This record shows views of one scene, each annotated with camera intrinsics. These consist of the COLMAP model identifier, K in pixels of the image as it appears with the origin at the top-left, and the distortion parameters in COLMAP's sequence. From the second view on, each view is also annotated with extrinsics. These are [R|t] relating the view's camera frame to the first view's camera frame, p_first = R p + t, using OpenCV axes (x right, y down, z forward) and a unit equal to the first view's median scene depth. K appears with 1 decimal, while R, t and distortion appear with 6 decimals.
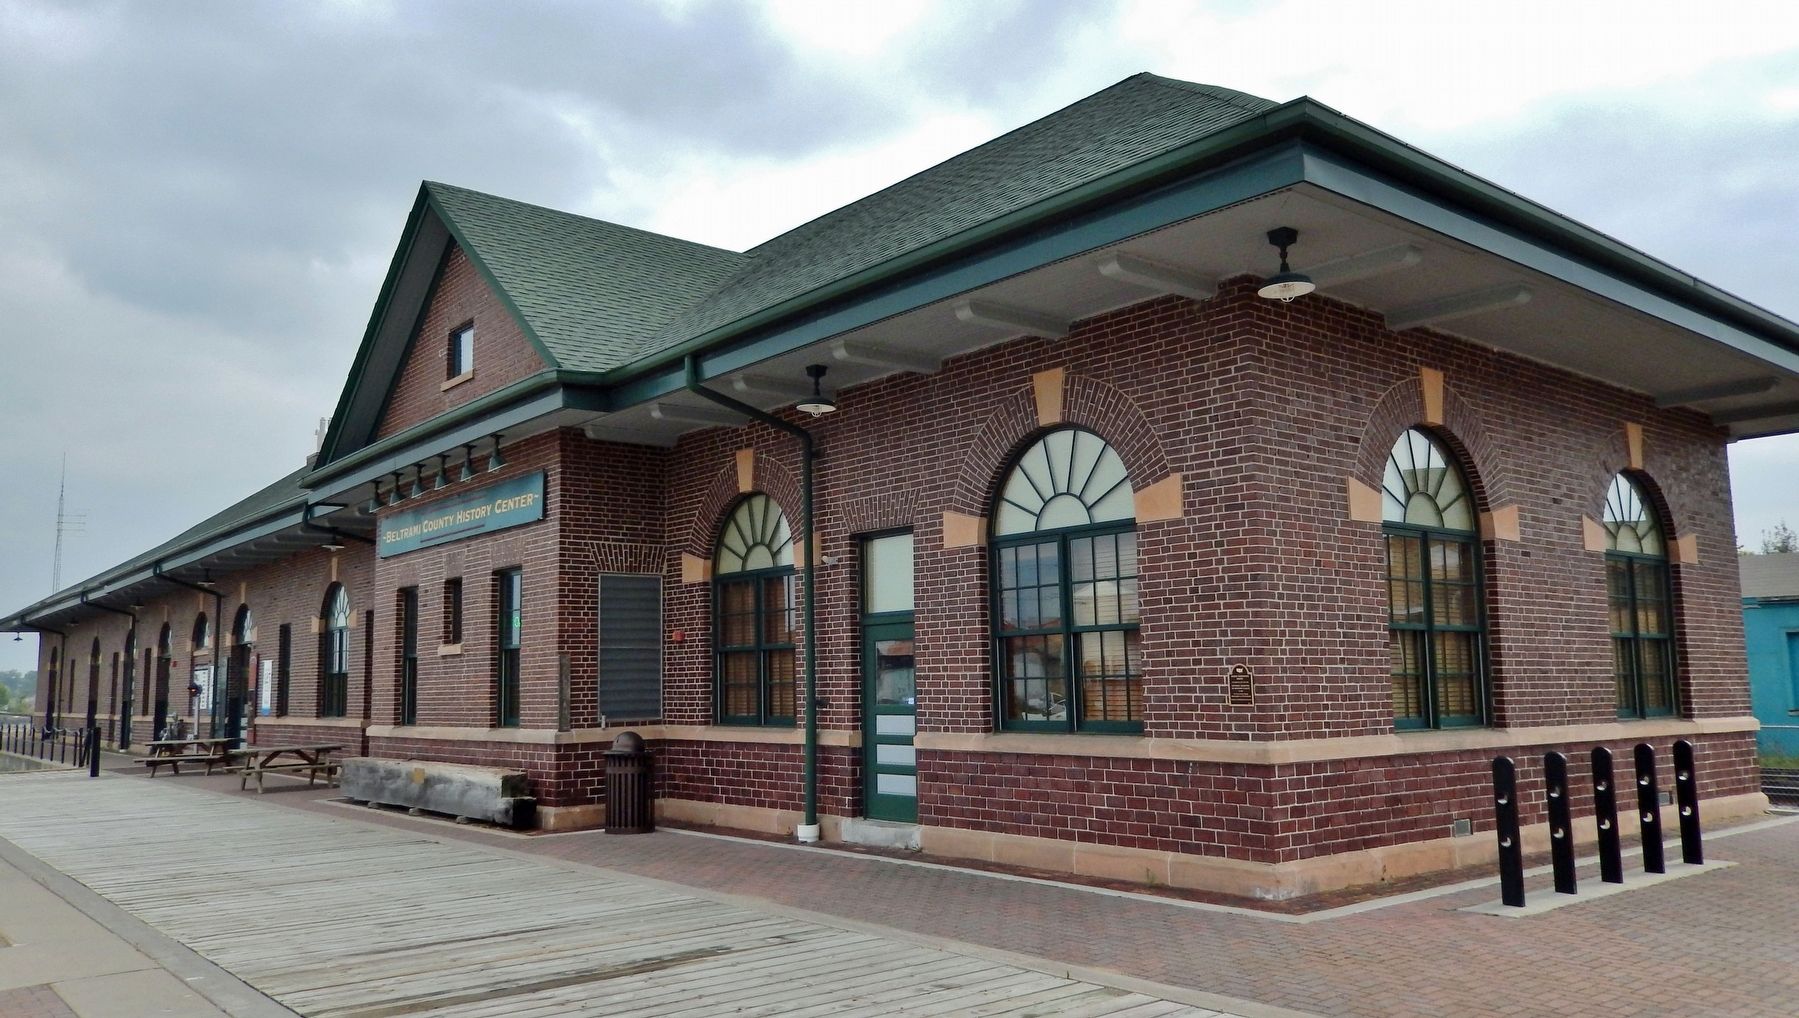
lens RADIAL K [[1362.5, 0, 899.5], [0, 1362.5, 509.0], [0, 0, 1]] dist [-0.005143, -0.000562]
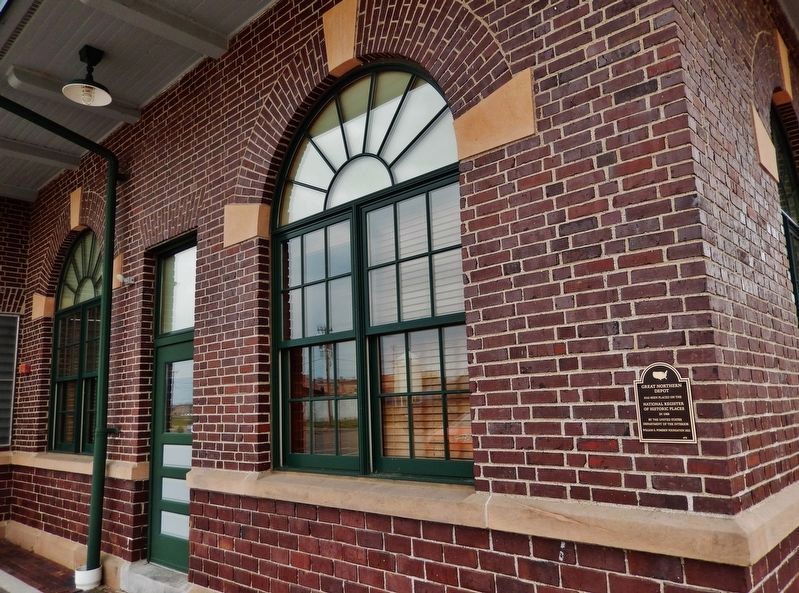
lens RADIAL K [[603.8, 0, 399.5], [0, 603.8, 296.5], [0, 0, 1]] dist [0.003304, 0.003852]
pose [[0.991538, 0.007824, 0.129578, 0.095202], [-0.000704, 0.998491, -0.054903, 0.082276], [-0.129812, 0.054348, 0.990048, 0.633568]]
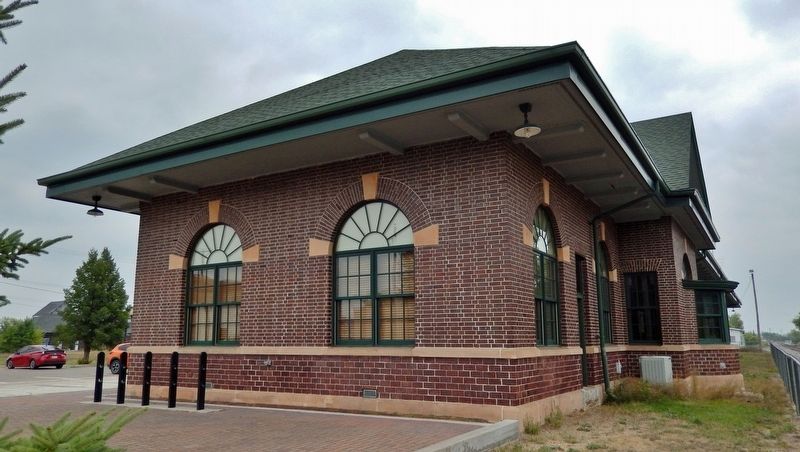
lens RADIAL K [[568.2, 0, 400.0], [0, 568.2, 226.0], [0, 0, 1]] dist [0.001800, 0.000436]
pose [[0.944608, 0.057654, 0.323097, -0.122585], [-0.043531, 0.997761, -0.050777, 0.021386], [-0.325301, 0.033900, 0.945003, 0.142493]]
